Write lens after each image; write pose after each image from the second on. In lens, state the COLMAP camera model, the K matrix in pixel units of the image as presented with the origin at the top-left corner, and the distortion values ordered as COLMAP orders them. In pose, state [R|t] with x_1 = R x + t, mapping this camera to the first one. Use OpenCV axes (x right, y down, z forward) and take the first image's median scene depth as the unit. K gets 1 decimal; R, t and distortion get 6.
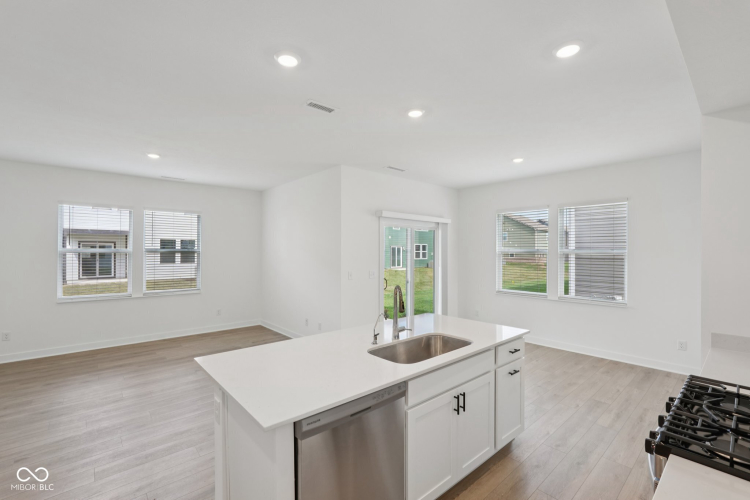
lens RADIAL K [[327.0, 0, 374.2], [0, 327.0, 253.3], [0, 0, 1]] dist [-0.017017, 0.008081]
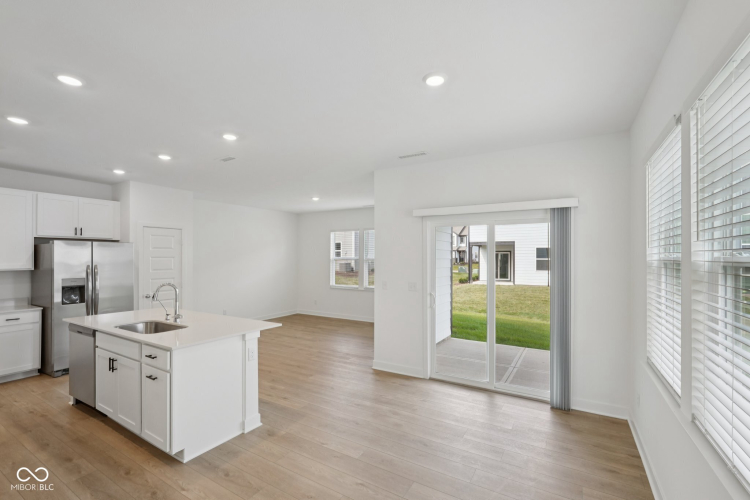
lens RADIAL K [[327.0, 0, 374.2], [0, 327.0, 253.3], [0, 0, 1]] dist [-0.017017, 0.008081]
pose [[0.301807, -0.015747, -0.953239, 0.739159], [-0.006875, 0.999802, -0.018693, -0.004153], [0.953344, 0.012195, 0.301639, 0.619995]]
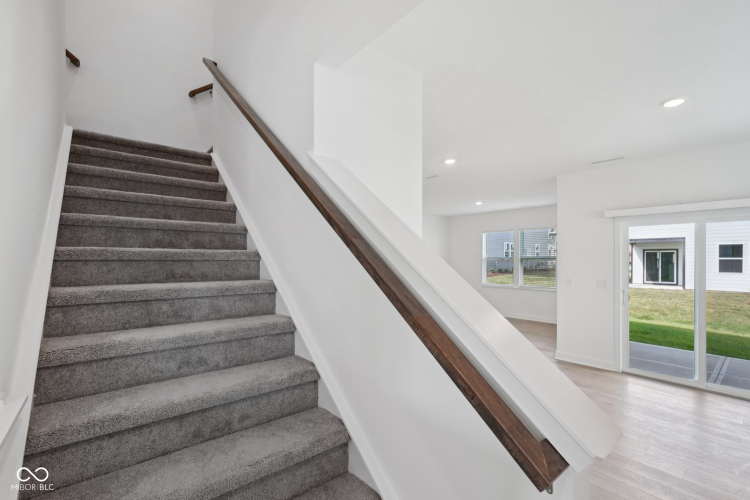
lens RADIAL K [[331.7, 0, 375.3], [0, 331.7, 256.4], [0, 0, 1]] dist [-0.025644, 0.013779]
pose [[-0.023158, -0.006673, -0.999710, 0.867388], [-0.005914, 0.999961, -0.006537, -0.000581], [0.999714, 0.005761, -0.023196, 0.383810]]
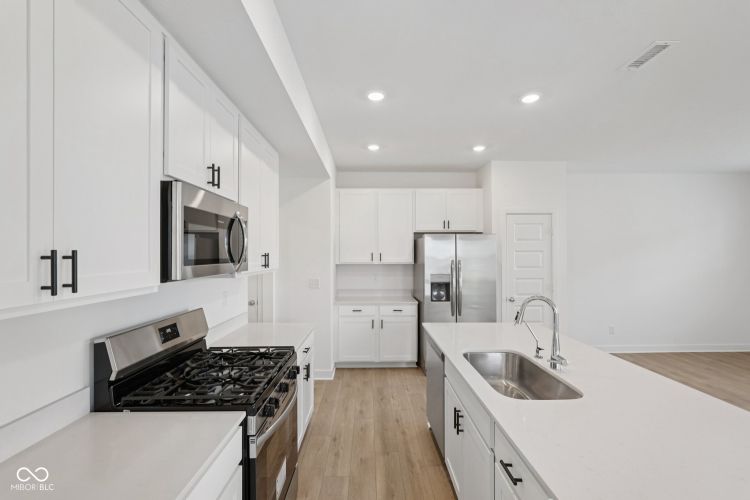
lens RADIAL K [[327.0, 0, 374.2], [0, 327.0, 253.3], [0, 0, 1]] dist [-0.017017, 0.008081]
pose [[-0.651161, -0.000373, -0.758939, 0.410674], [-0.005387, 0.999977, 0.004131, -0.002510], [0.758920, 0.006778, -0.651148, 0.525608]]
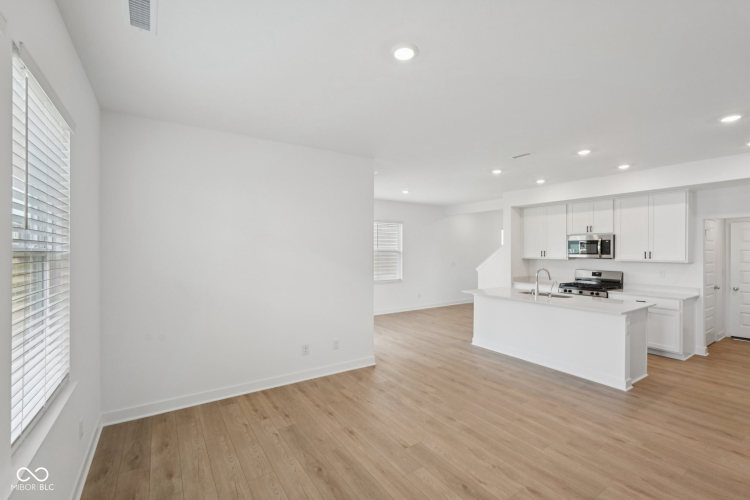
lens RADIAL K [[327.0, 0, 374.2], [0, 327.0, 253.3], [0, 0, 1]] dist [-0.017017, 0.008081]
pose [[0.137112, -0.009023, 0.990515, -0.914884], [0.005149, 0.999951, 0.008396, -0.006805], [-0.990542, 0.003949, 0.137151, 0.767906]]
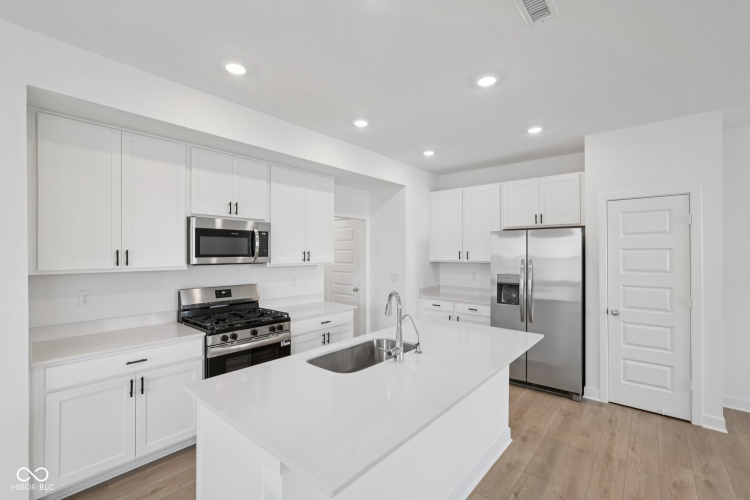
lens RADIAL K [[327.0, 0, 374.2], [0, 327.0, 253.3], [0, 0, 1]] dist [-0.017017, 0.008081]
pose [[-0.989808, -0.001098, -0.142404, 0.107243], [-0.002706, 0.999935, 0.011097, -0.003784], [0.142382, 0.011369, -0.989746, 0.801672]]
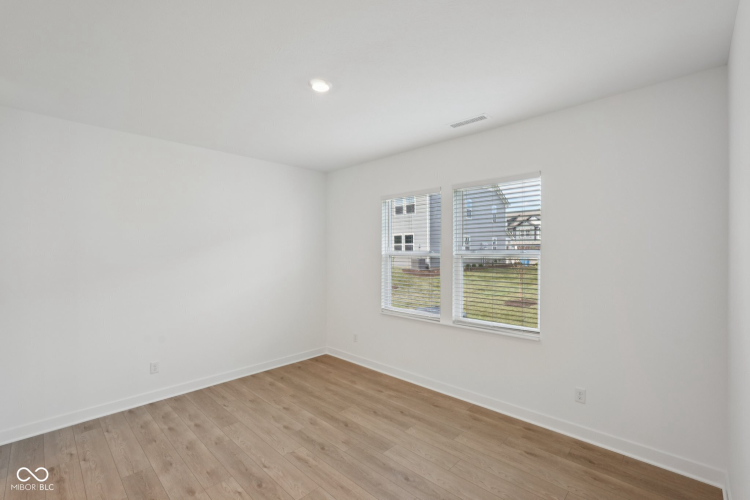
lens RADIAL K [[327.0, 0, 374.2], [0, 327.0, 253.3], [0, 0, 1]] dist [-0.017017, 0.008081]
pose [[0.078731, -0.003303, -0.996890, -0.082611], [-0.004921, 0.999981, -0.003702, -0.006461], [0.996884, 0.005197, 0.078713, 0.823246]]
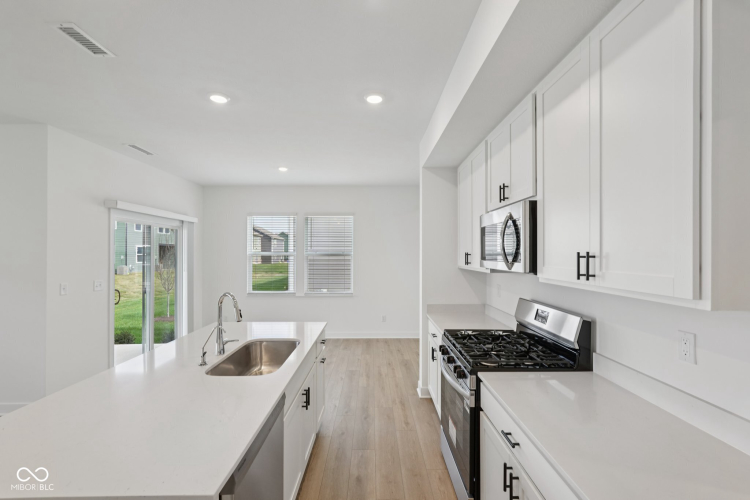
lens RADIAL K [[327.0, 0, 374.2], [0, 327.0, 253.3], [0, 0, 1]] dist [-0.017017, 0.008081]
pose [[0.655125, 0.000706, 0.755520, -0.144280], [0.006080, 0.999962, -0.006207, 0.001086], [-0.755496, 0.008660, 0.655096, 0.054865]]
